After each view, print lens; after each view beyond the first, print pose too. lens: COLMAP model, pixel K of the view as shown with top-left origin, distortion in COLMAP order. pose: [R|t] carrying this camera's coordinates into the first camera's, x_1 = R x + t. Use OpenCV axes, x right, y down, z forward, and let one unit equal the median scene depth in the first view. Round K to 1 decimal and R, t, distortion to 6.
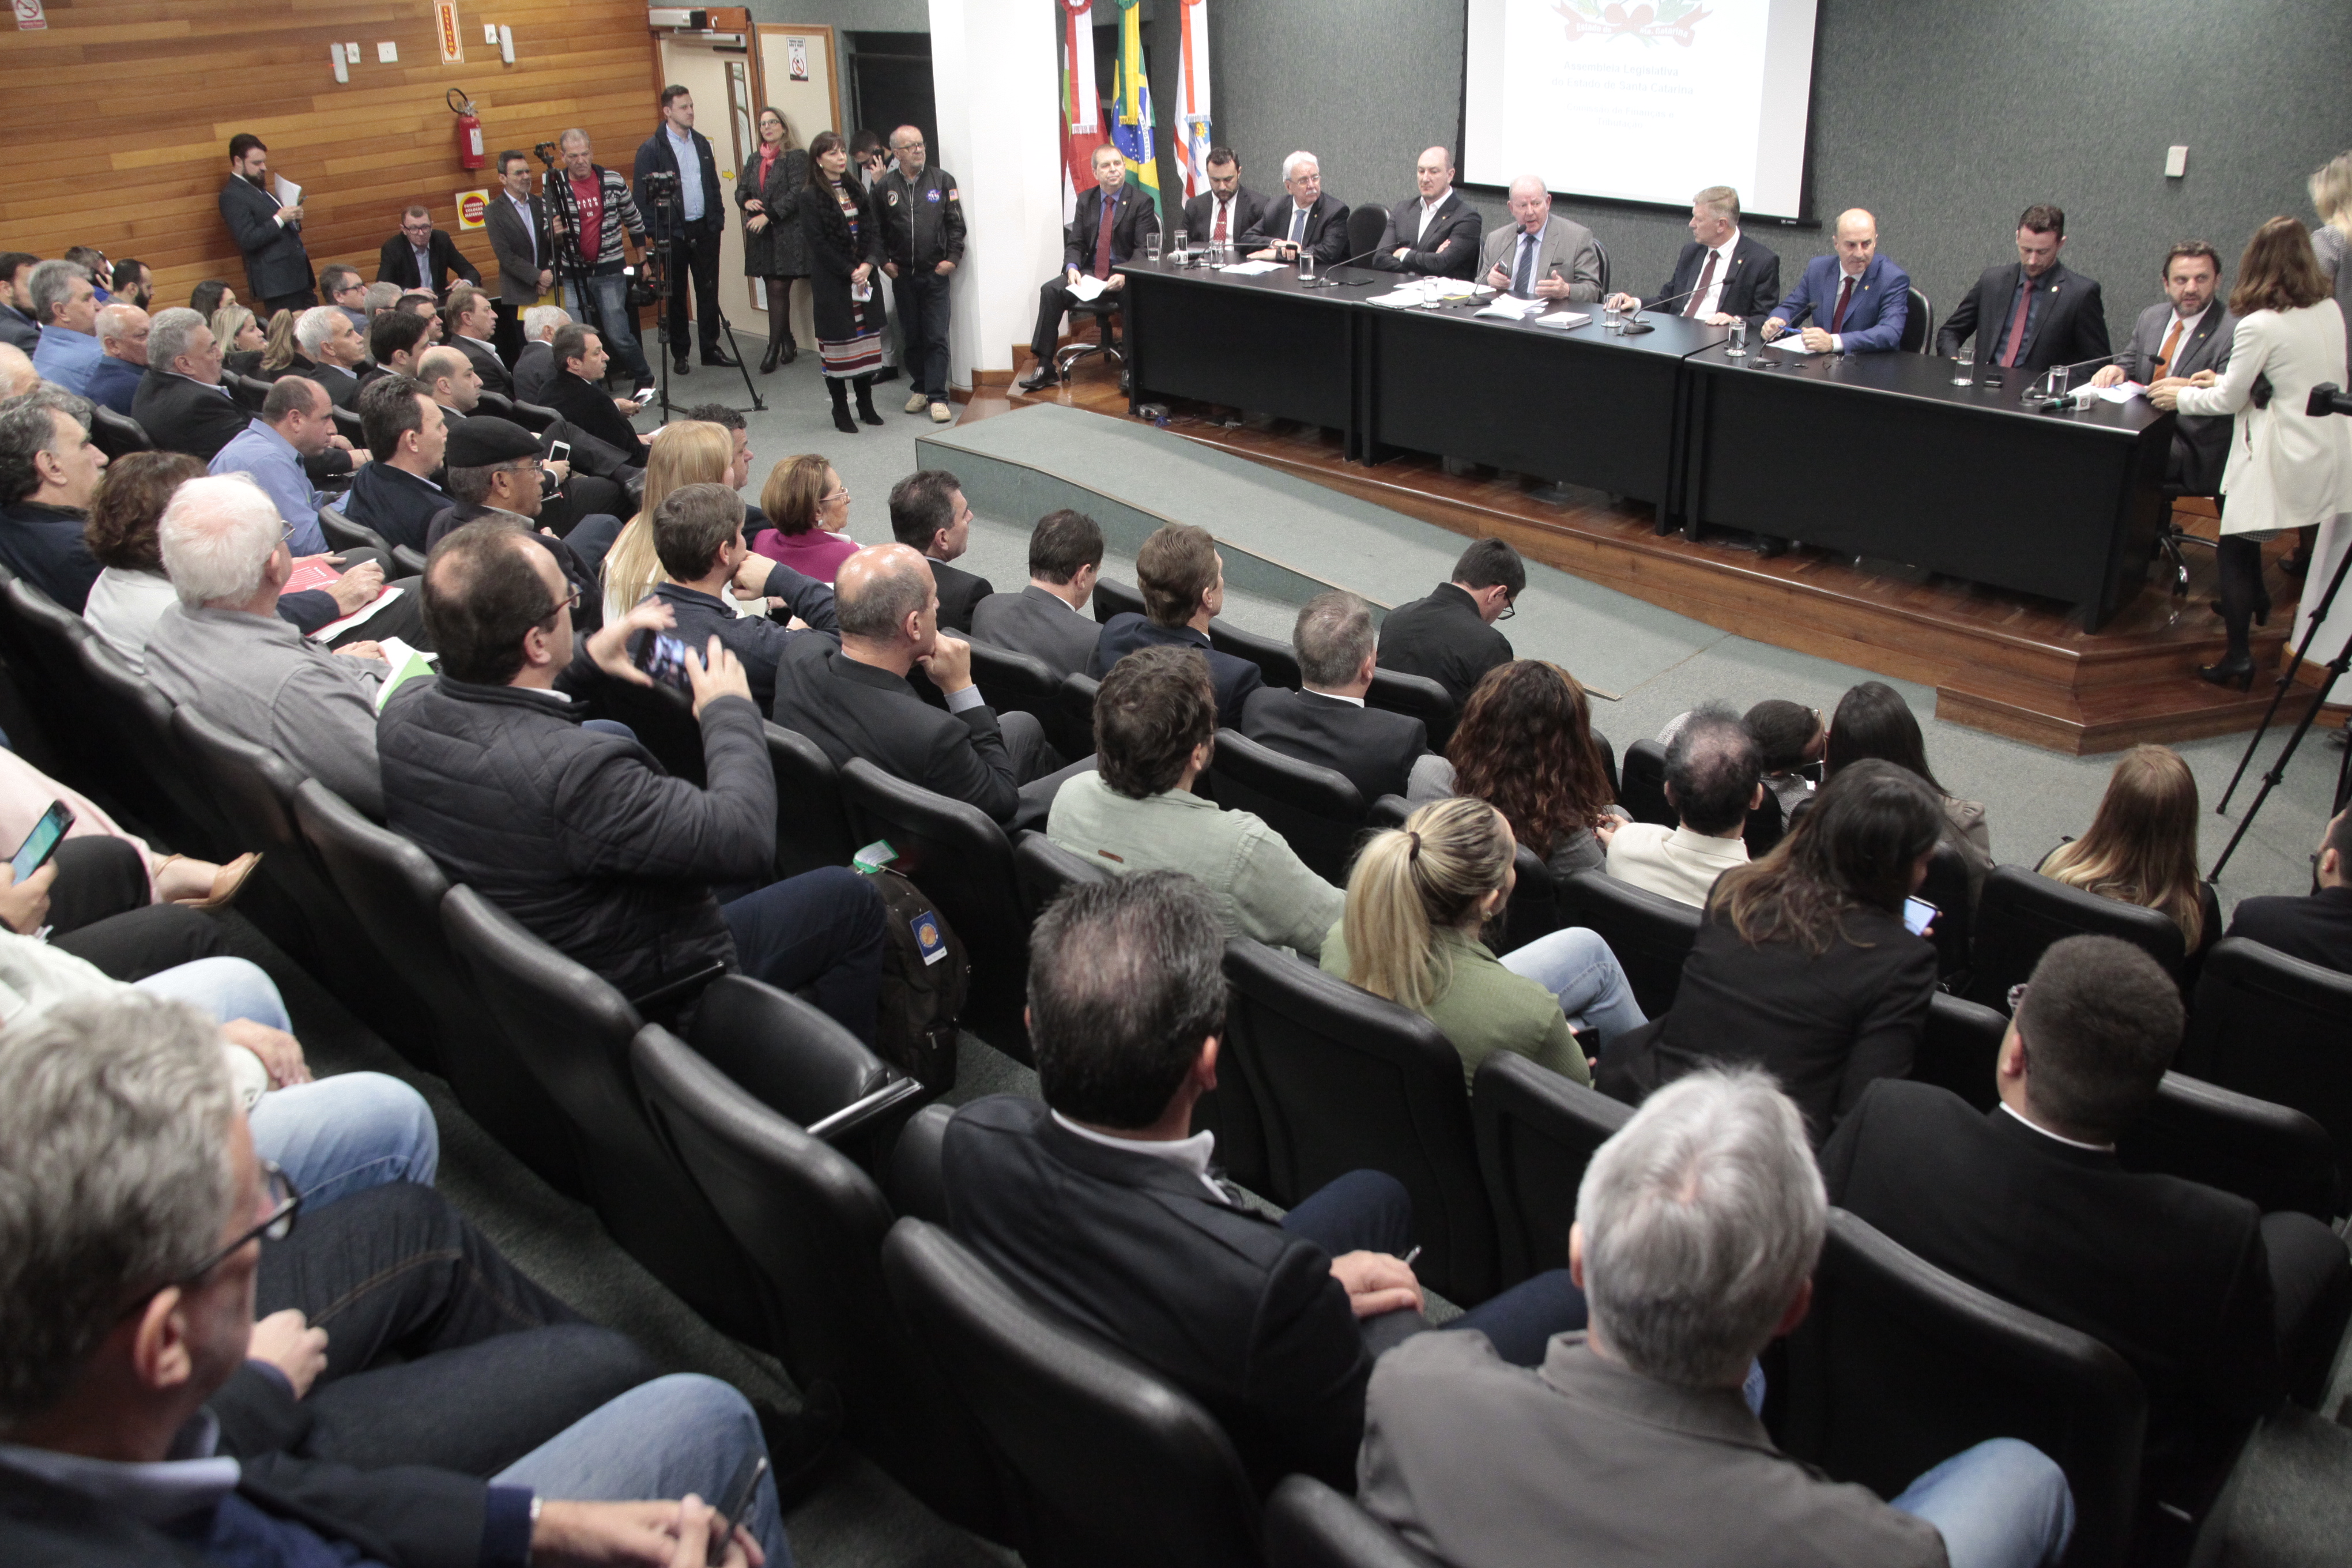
lens RADIAL K [[1885.9, 0, 1165.8], [0, 1885.9, 784.1], [0, 0, 1]] dist [-0.163552, 0.133742]
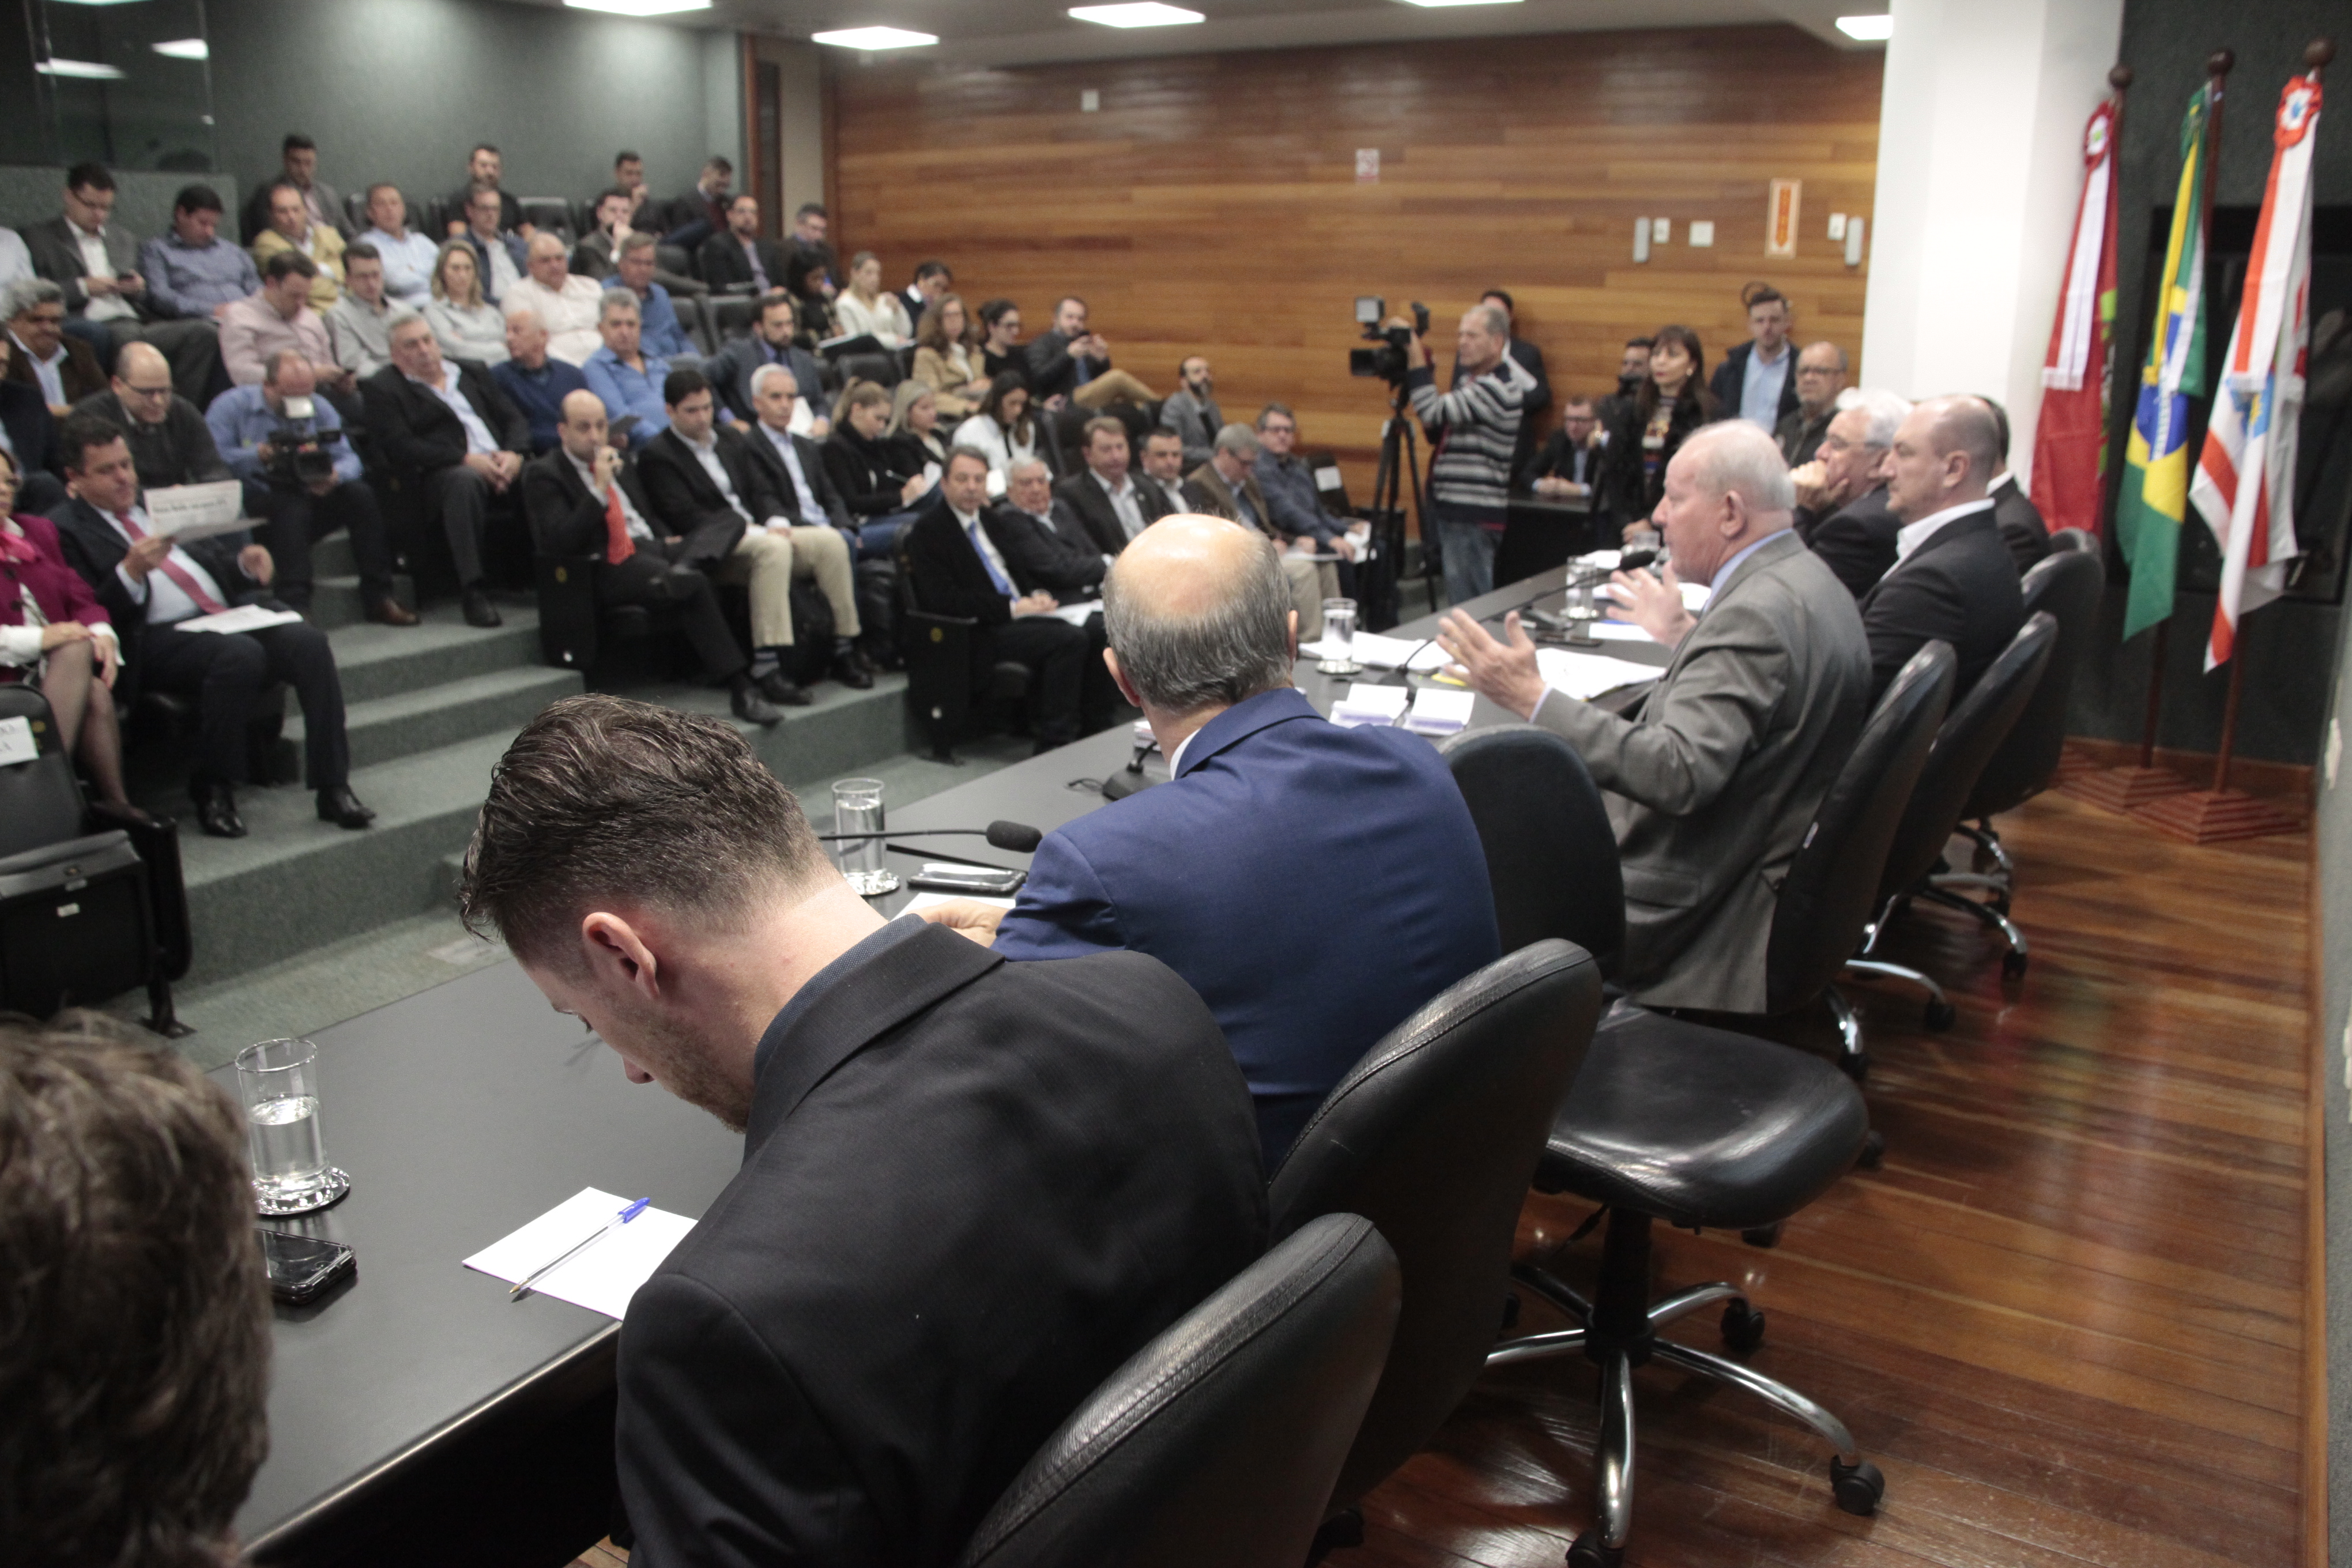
lens RADIAL K [[1858.5, 0, 1176.0], [0, 1858.5, 784.0], [0, 0, 1]] dist [-0.173714, 0.130905]
pose [[0.215518, 0.282690, -0.934686, 0.494892], [-0.437349, 0.883755, 0.166443, -0.263347], [0.873085, 0.372913, 0.314099, 0.772889]]
